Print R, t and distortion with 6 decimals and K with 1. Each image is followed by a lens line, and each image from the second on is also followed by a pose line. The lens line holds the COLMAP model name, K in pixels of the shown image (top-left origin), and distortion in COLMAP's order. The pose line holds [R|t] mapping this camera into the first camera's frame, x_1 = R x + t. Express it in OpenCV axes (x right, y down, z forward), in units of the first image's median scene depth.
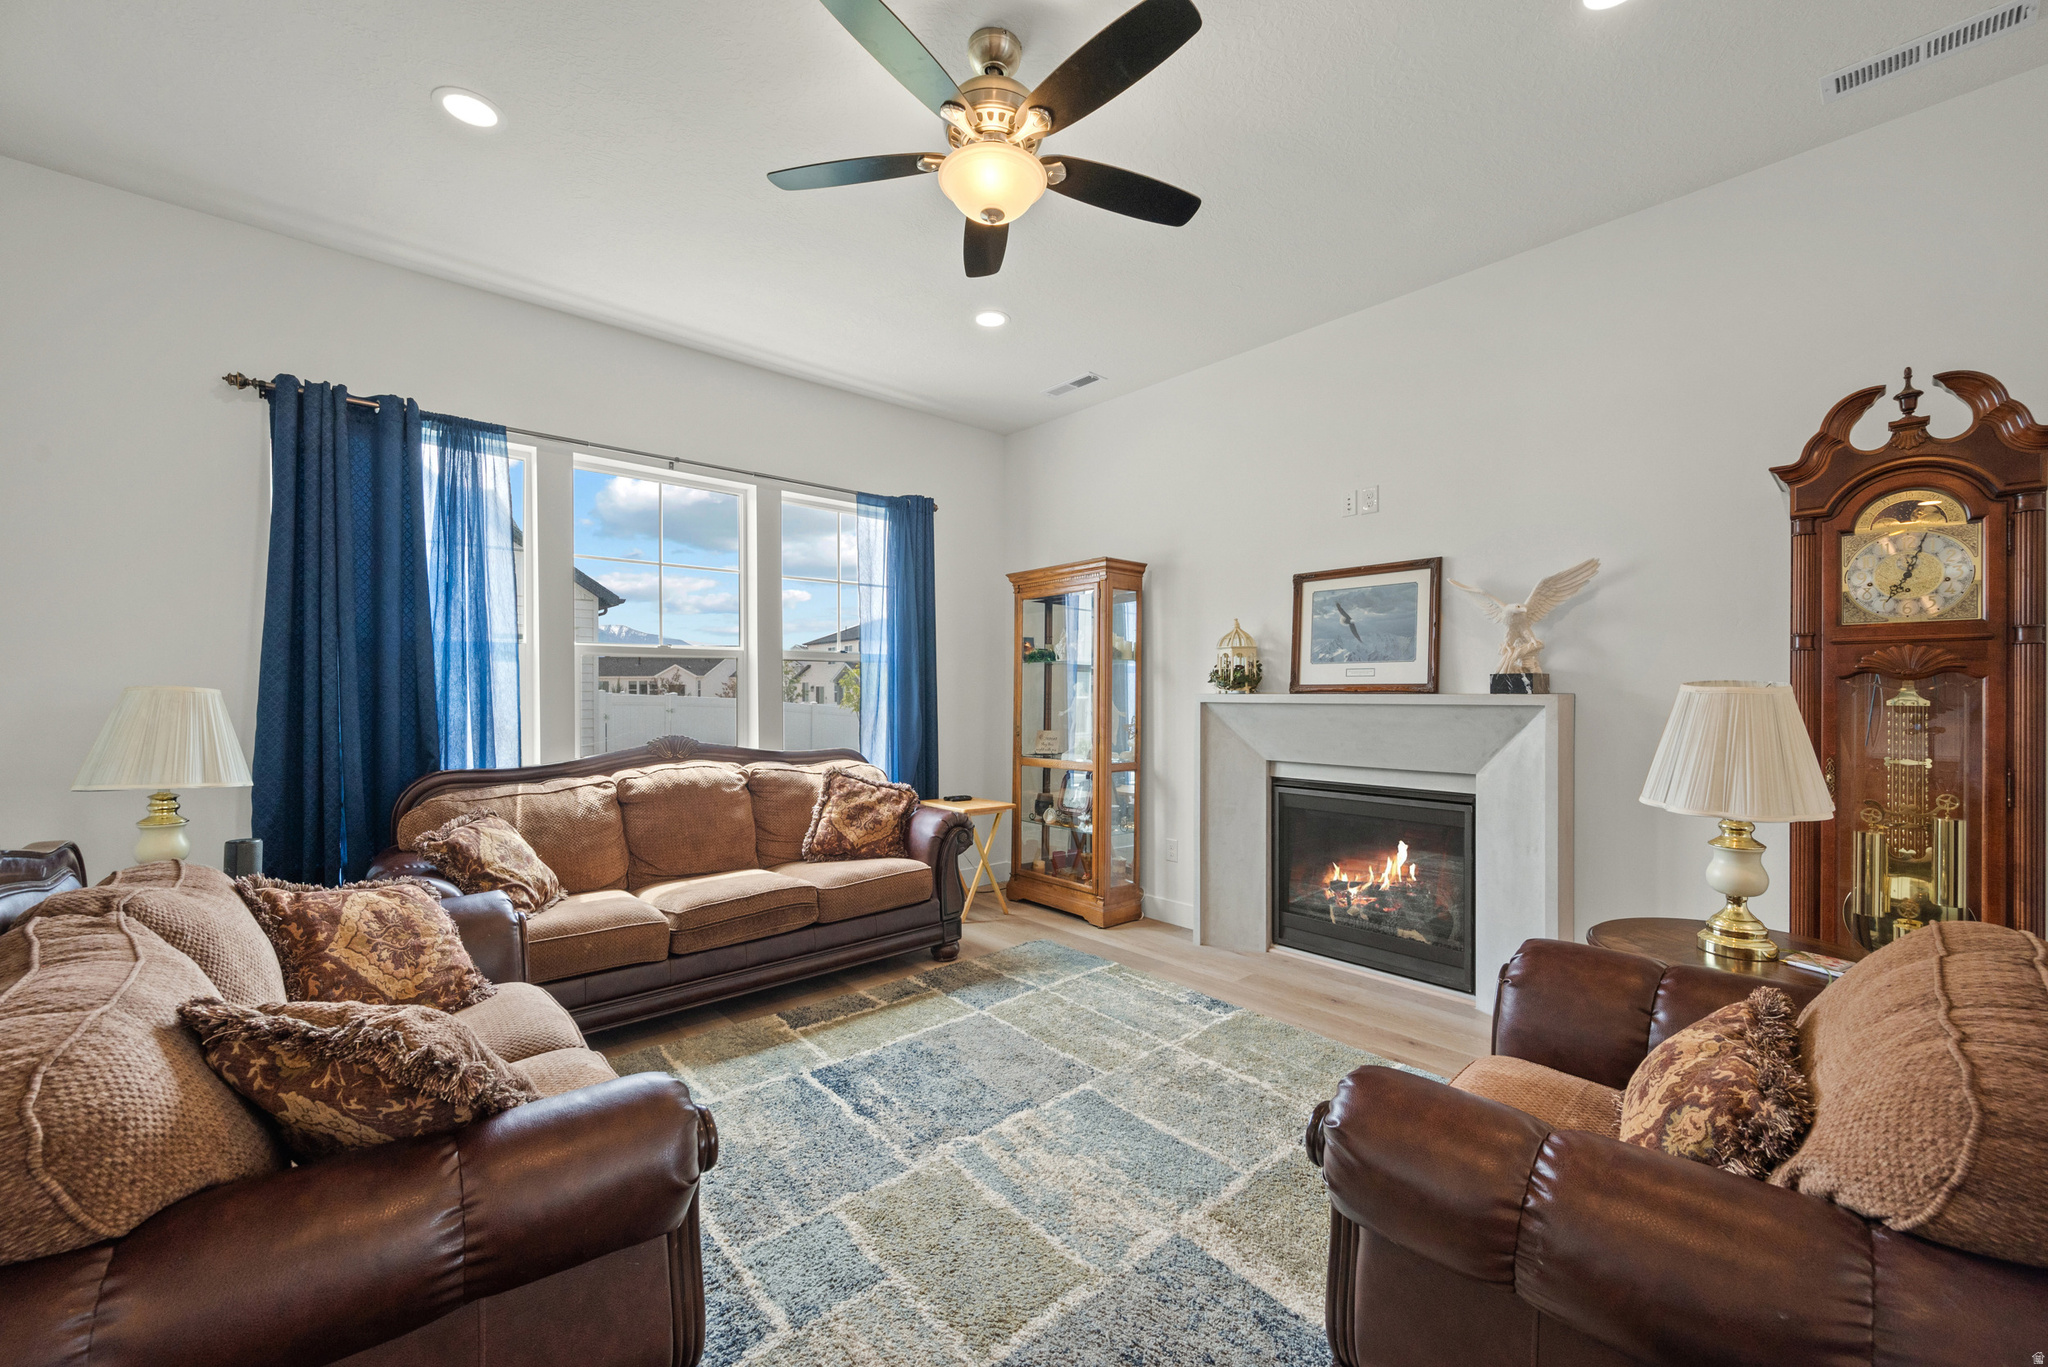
lens RADIAL K [[812.7, 0, 1026.7], [0, 812.7, 691.5], [0, 0, 1]] dist [-0.001434, -0.000591]
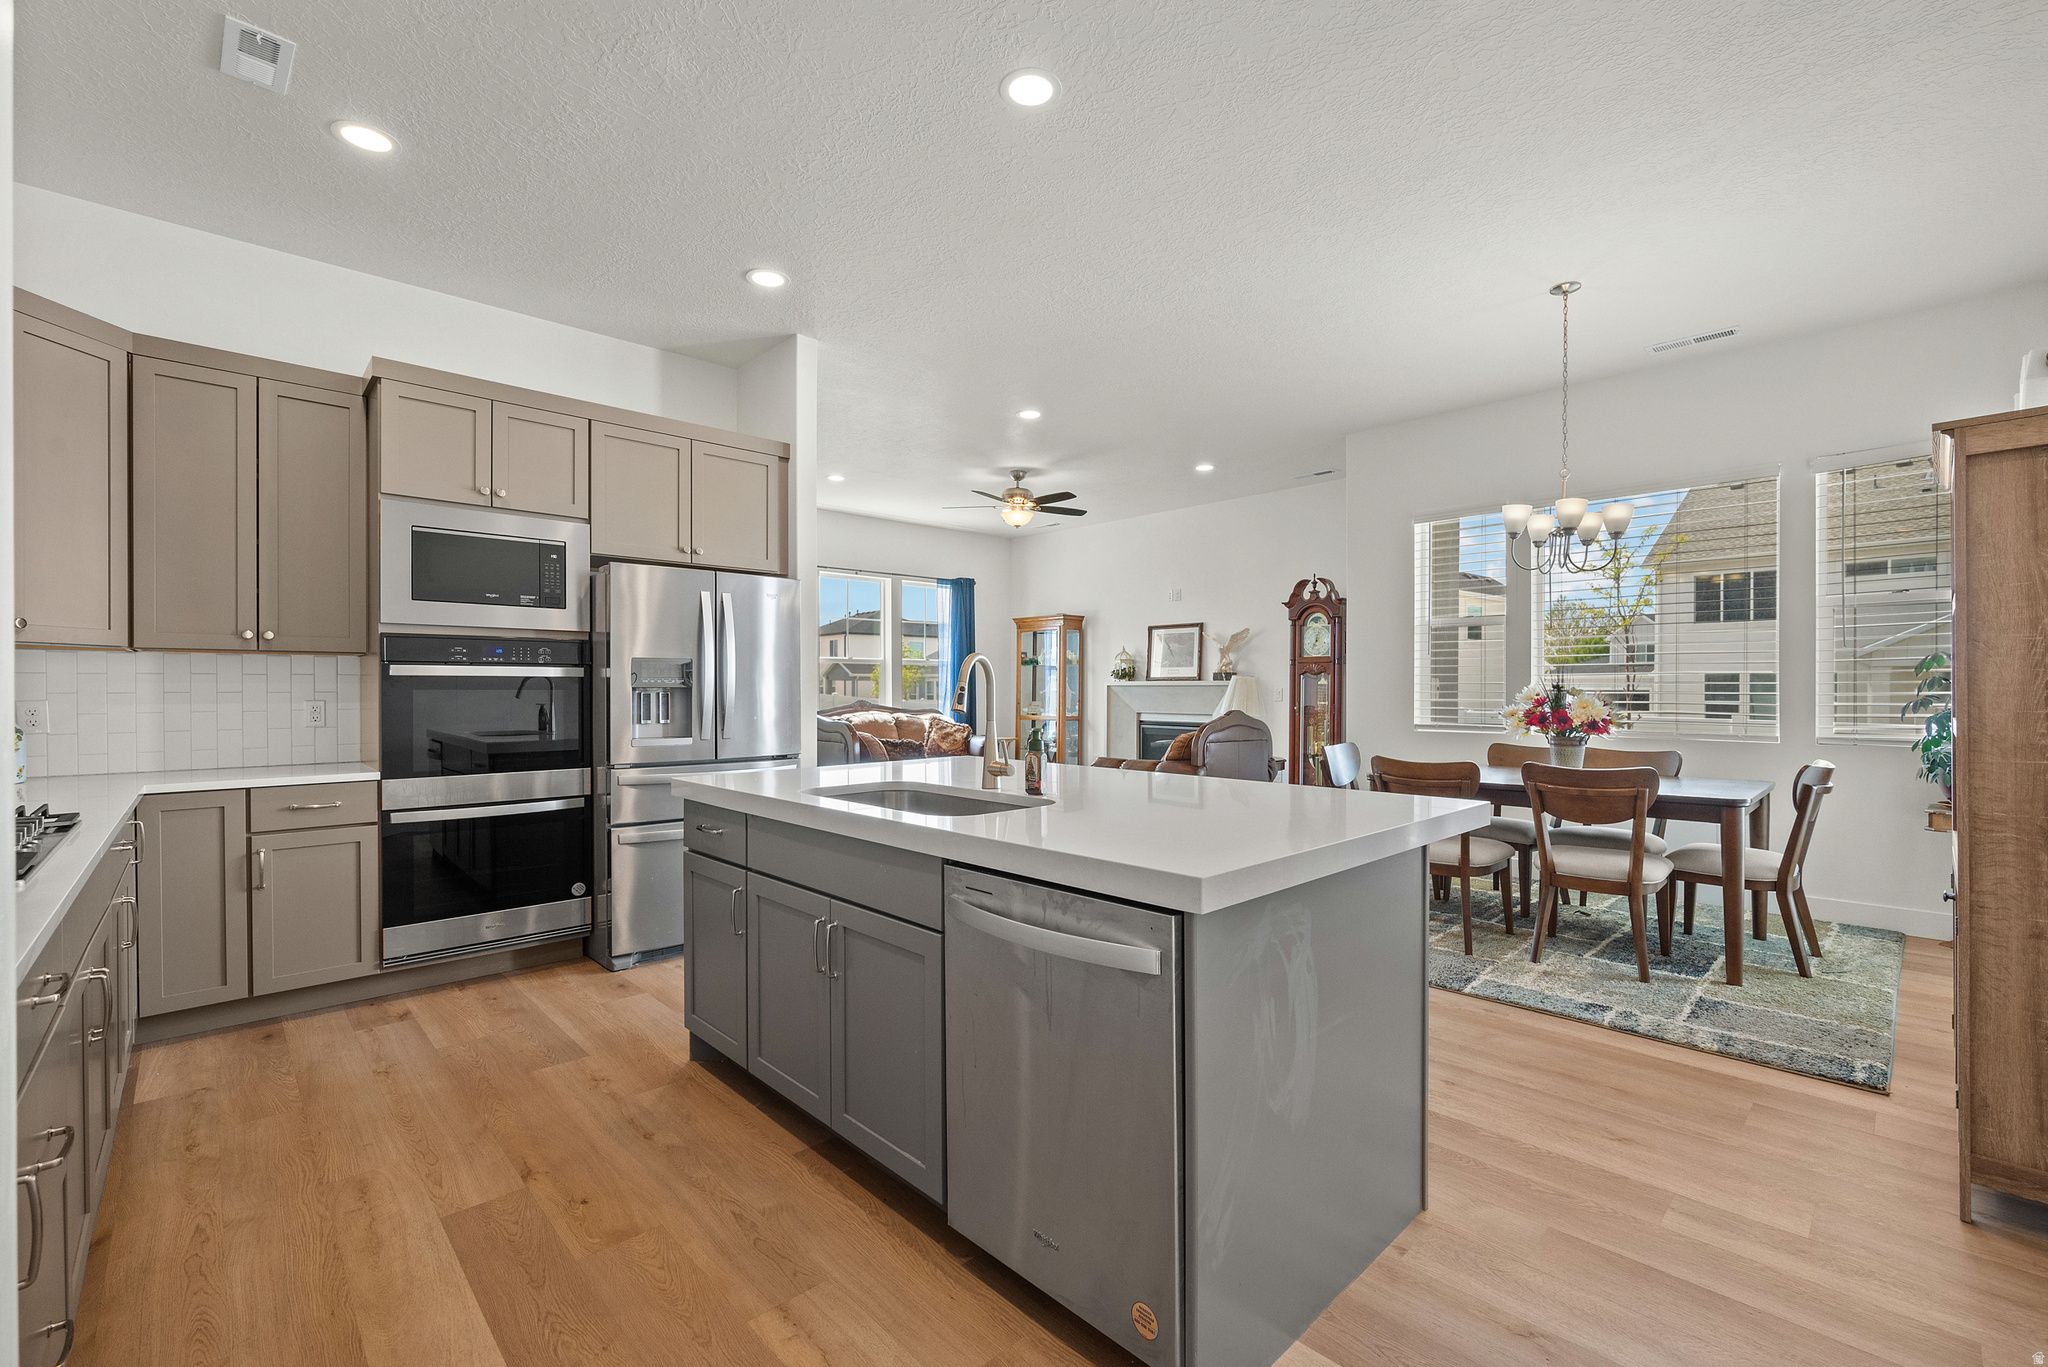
lens RADIAL K [[877.4, 0, 1024.0], [0, 877.4, 683.5], [0, 0, 1]] dist [-0.000352, -0.000005]
pose [[0.999901, 0.002195, 0.013924, -0.034613], [-0.002138, 0.999989, -0.004062, 0.019235], [-0.013933, 0.004031, 0.999895, -1.347977]]
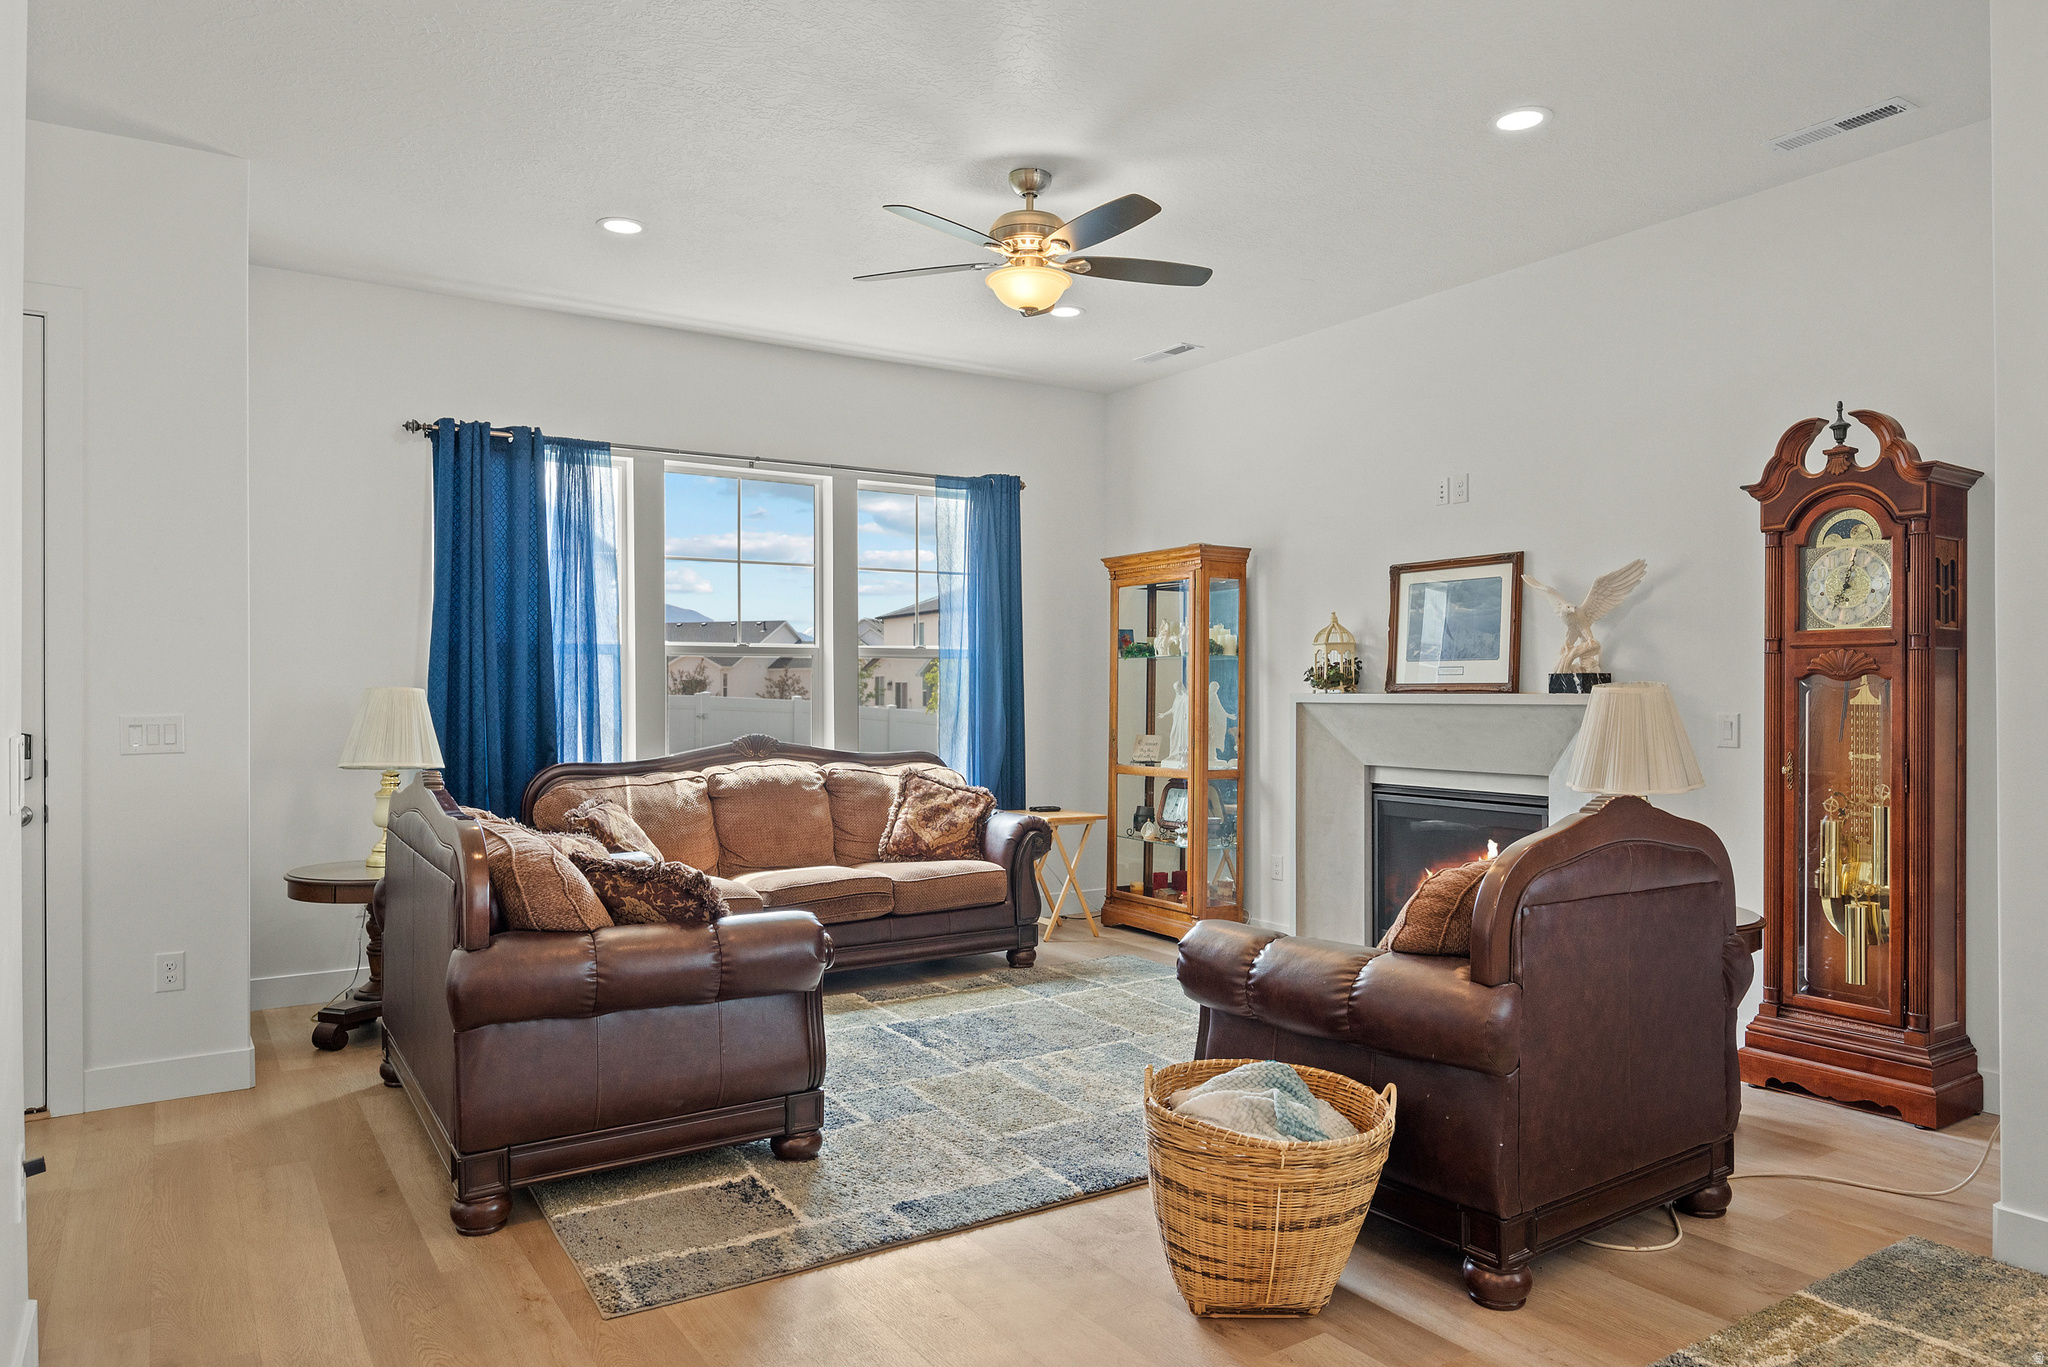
lens RADIAL K [[1321.3, 0, 1024.0], [0, 1321.3, 683.5], [0, 0, 1]] dist [0.003371, 0.000520]
pose [[0.987712, -0.000656, -0.156282, 0.152255], [-0.000107, 0.999988, -0.004871, -0.001124], [0.156283, 0.004828, 0.987700, -0.569733]]
